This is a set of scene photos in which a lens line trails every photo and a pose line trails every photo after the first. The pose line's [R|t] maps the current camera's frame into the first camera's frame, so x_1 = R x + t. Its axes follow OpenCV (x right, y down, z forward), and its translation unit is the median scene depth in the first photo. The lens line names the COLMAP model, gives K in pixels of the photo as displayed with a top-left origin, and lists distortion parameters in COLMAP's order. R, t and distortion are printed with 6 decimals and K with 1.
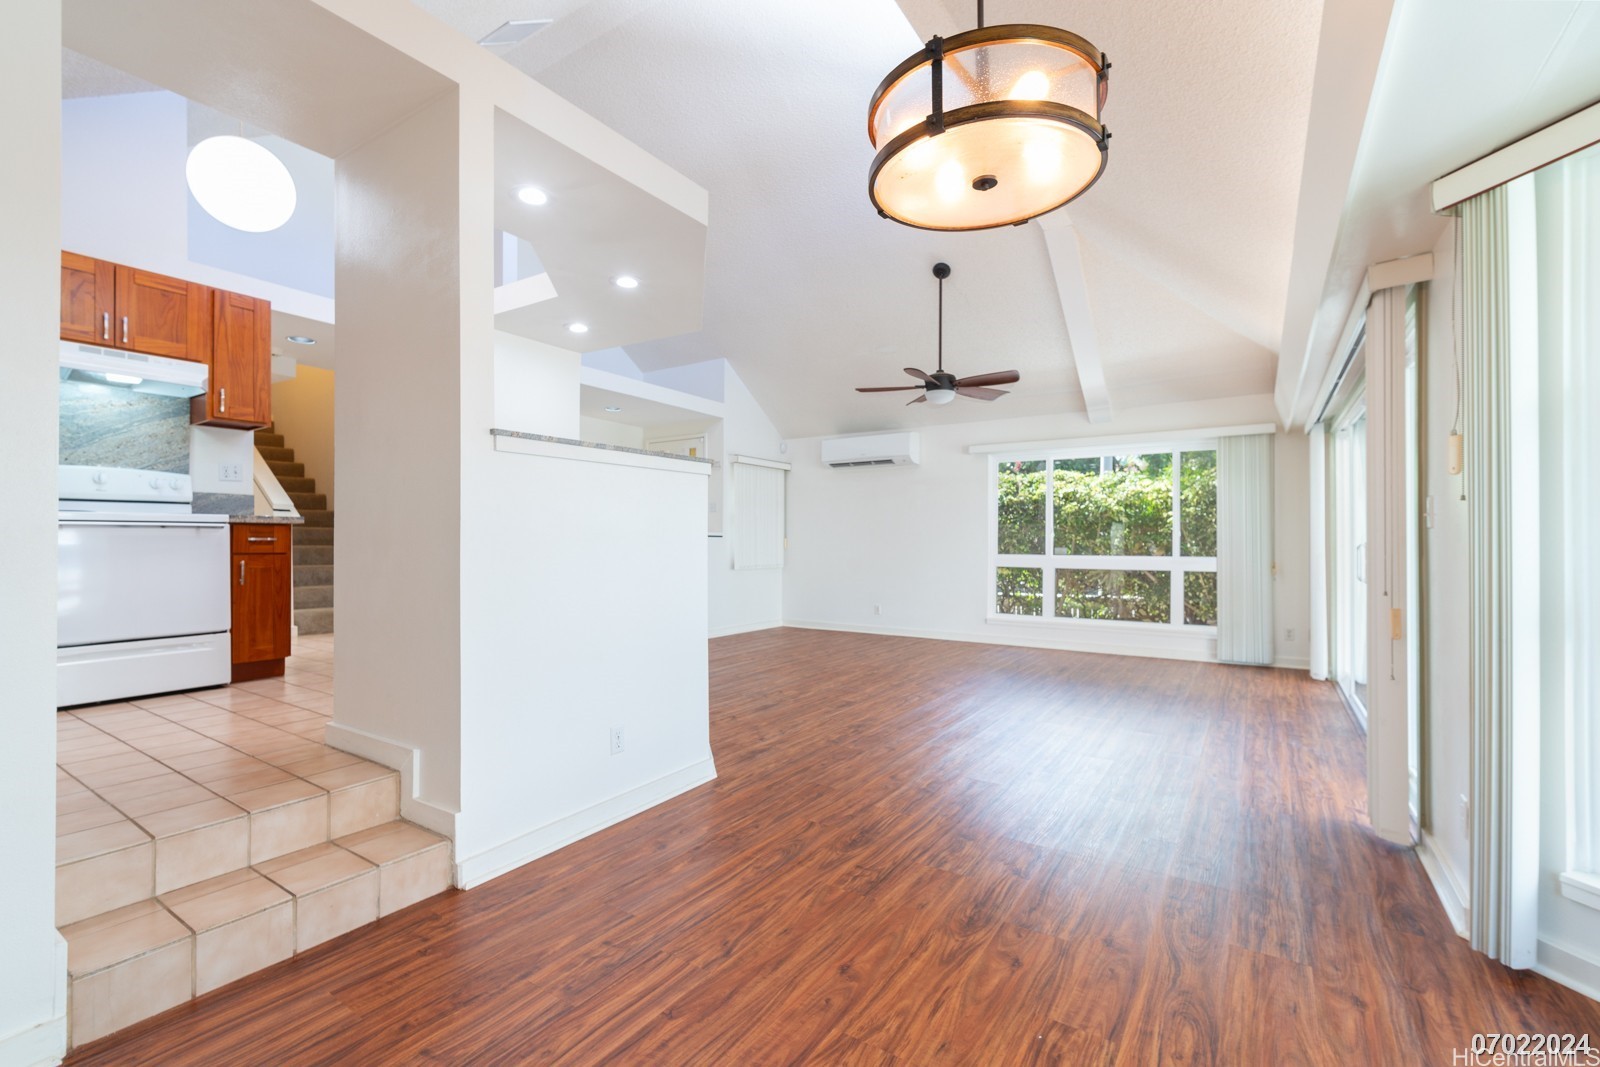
lens RADIAL K [[699.4, 0, 798.1], [0, 699.4, 537.2], [0, 0, 1]] dist [-0.000053, 0.000152]
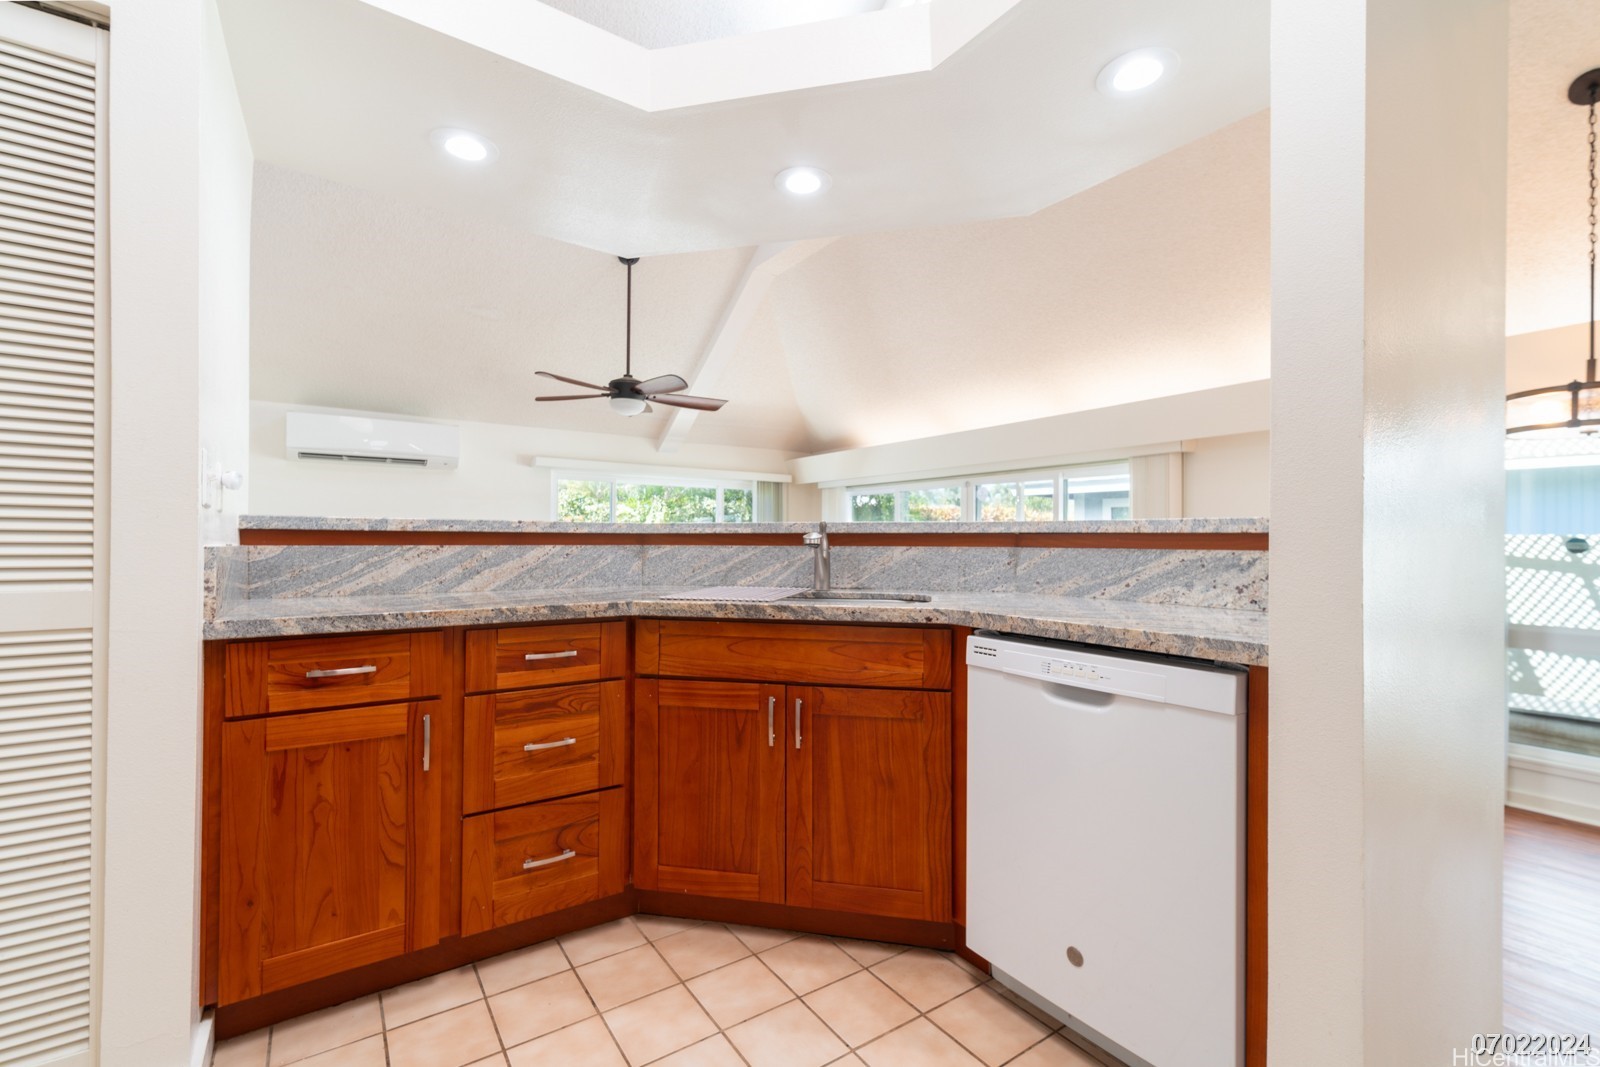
lens RADIAL K [[699.4, 0, 801.6], [0, 699.4, 532.9], [0, 0, 1]] dist [-0.000053, 0.000152]
pose [[0.365418, 0.009905, 0.930791, -0.508895], [-0.014136, 0.999887, -0.005091, -0.052035], [-0.930736, -0.011297, 0.365517, 0.519225]]
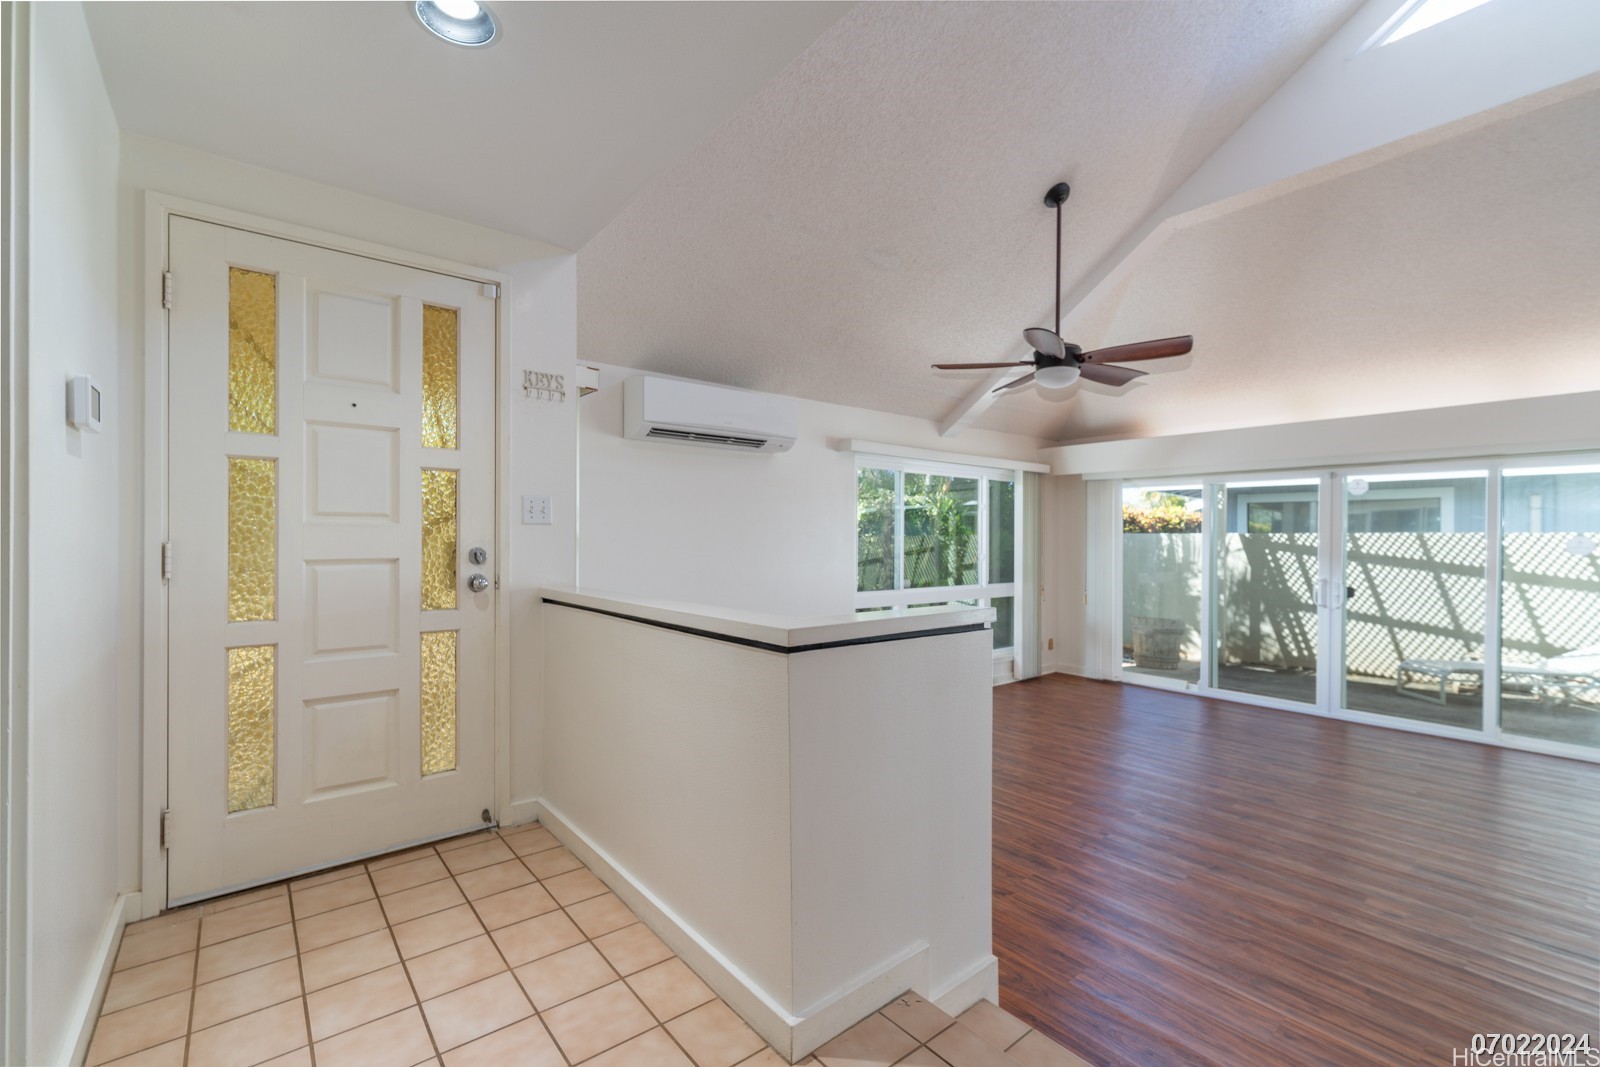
lens RADIAL K [[699.4, 0, 802.0], [0, 699.4, 549.7], [0, 0, 1]] dist [-0.000053, 0.000152]
pose [[0.284940, -0.018210, 0.958372, -0.548974], [-0.014661, 0.999620, 0.023353, -0.046059], [-0.958433, -0.020705, 0.284565, 1.064688]]
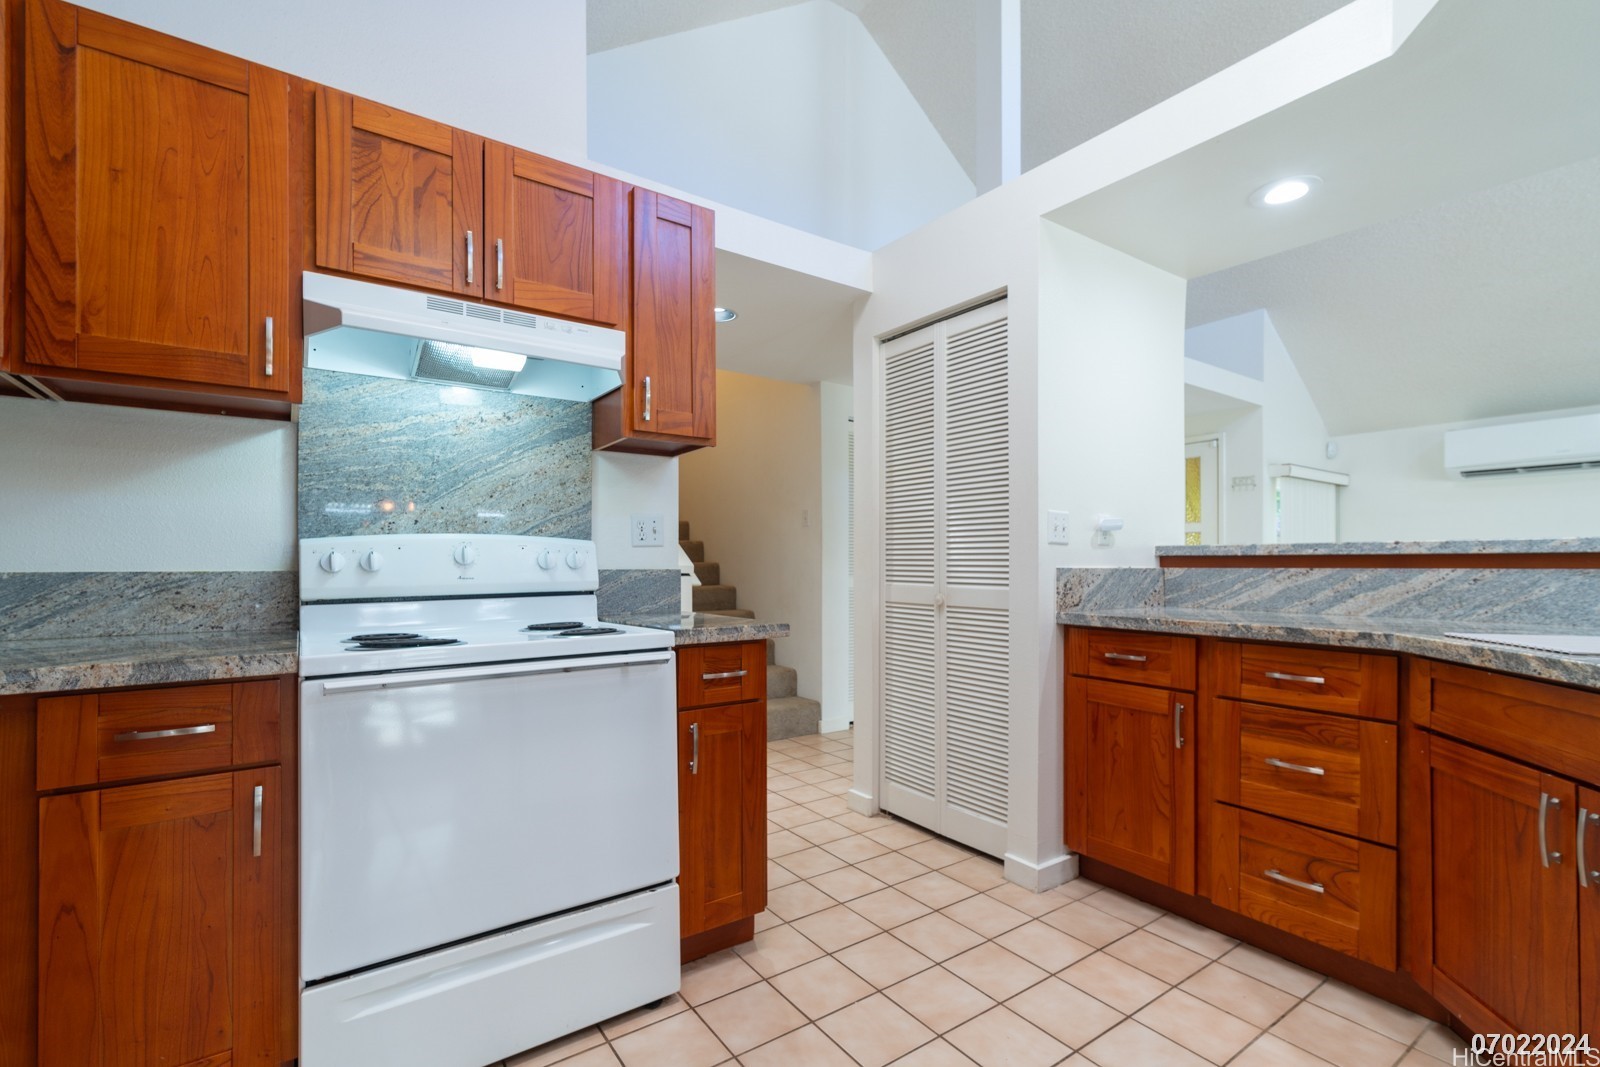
lens RADIAL K [[699.4, 0, 810.9], [0, 699.4, 553.3], [0, 0, 1]] dist [-0.000053, 0.000152]
pose [[0.939057, -0.008361, -0.343661, -0.364494], [0.006902, 0.999961, -0.005468, -0.052599], [0.343694, 0.002762, 0.939078, 0.379731]]
